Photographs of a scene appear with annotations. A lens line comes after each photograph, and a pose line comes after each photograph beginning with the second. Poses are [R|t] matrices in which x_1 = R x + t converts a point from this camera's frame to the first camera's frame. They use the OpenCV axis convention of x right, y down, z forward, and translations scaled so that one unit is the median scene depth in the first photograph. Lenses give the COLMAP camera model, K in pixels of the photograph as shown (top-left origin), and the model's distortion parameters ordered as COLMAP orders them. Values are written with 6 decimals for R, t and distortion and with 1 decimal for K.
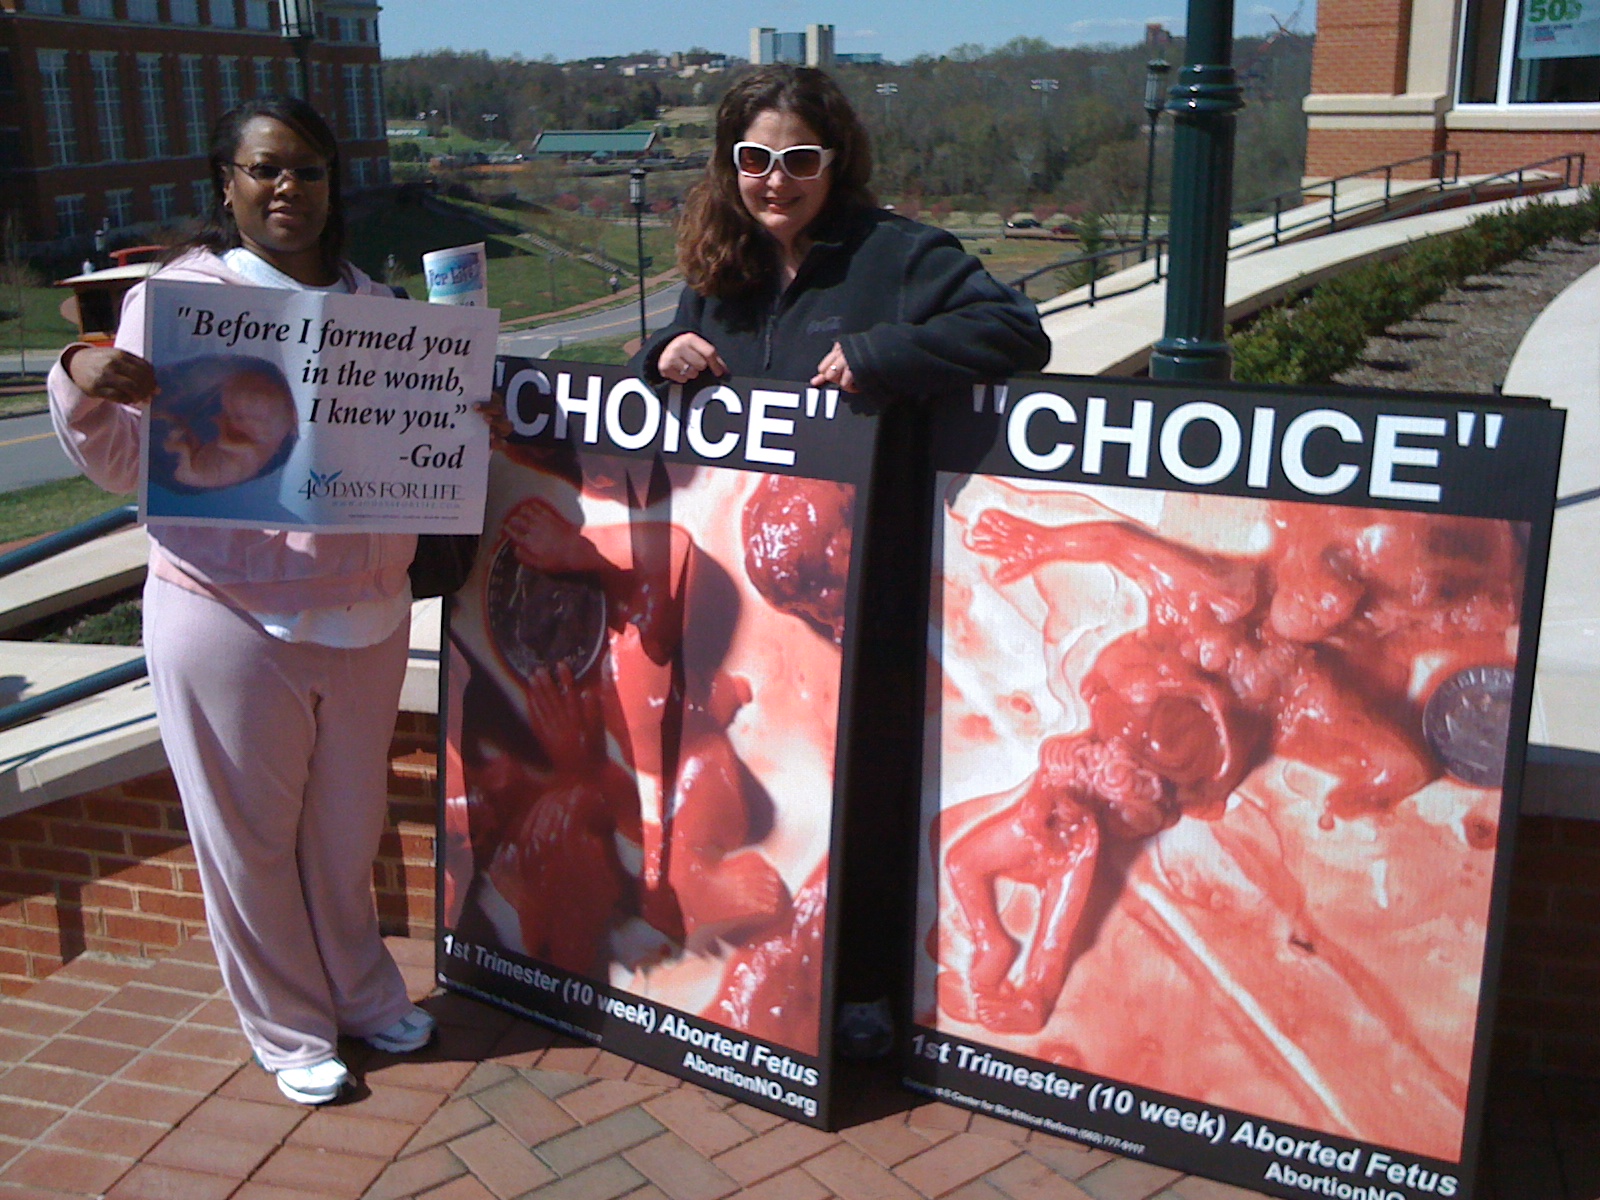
lens RADIAL K [[1664.1, 0, 801.2], [0, 1664.1, 601.9], [0, 0, 1]] dist [0.085385, 0.000000]
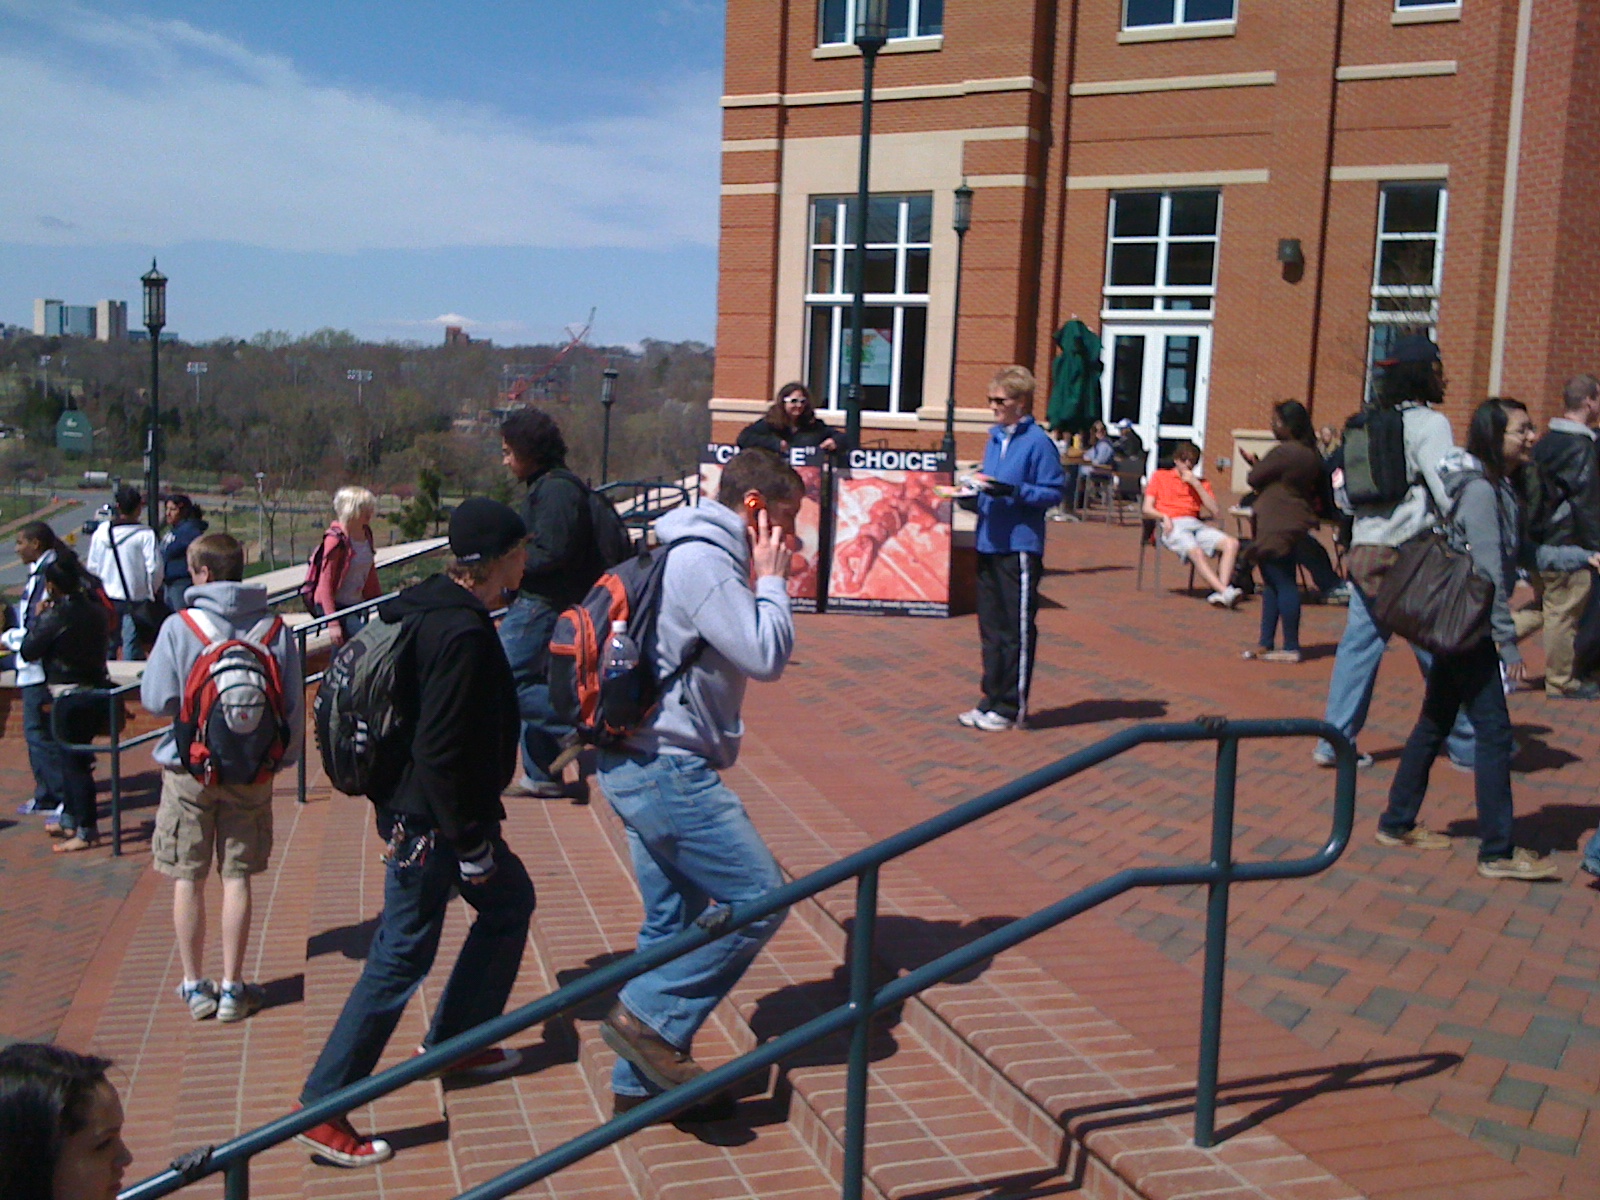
lens RADIAL K [[1664.1, 0, 800.3], [0, 1664.1, 599.7], [0, 0, 1]] dist [0.085385, 0.000000]
pose [[0.920801, 0.000276, 0.390033, -1.842128], [0.065087, 0.985869, -0.154357, 1.007448], [-0.384564, 0.167518, 0.907771, -3.156739]]
